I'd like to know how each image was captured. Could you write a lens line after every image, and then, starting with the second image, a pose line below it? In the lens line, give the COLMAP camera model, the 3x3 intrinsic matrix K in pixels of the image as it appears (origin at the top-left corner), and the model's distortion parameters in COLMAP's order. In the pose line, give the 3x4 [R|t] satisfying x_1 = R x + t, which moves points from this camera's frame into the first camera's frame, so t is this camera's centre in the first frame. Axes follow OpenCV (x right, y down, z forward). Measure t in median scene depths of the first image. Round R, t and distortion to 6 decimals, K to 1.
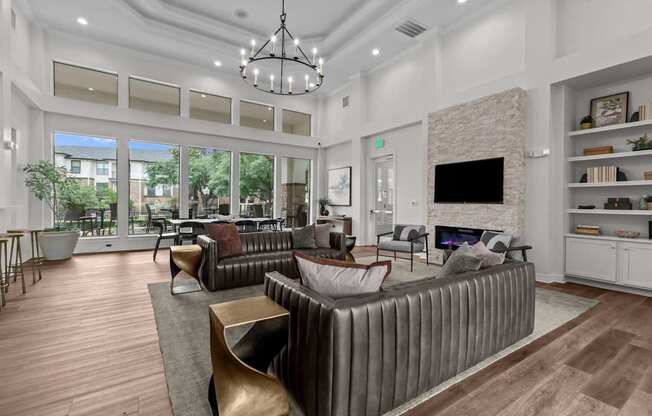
lens RADIAL K [[288.6, 0, 326.8], [0, 288.6, 207.5], [0, 0, 1]] dist [0.004212, 0.001518]
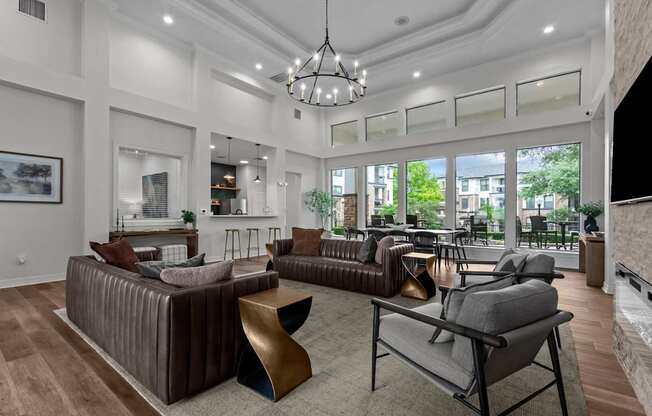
lens RADIAL K [[288.6, 0, 309.8], [0, 288.6, 212.9], [0, 0, 1]] dist [0.004212, 0.001518]
pose [[0.301121, -0.013401, -0.953492, 1.745467], [-0.014886, 0.999713, -0.018751, 0.021536], [0.953470, 0.019840, 0.300835, 1.356069]]
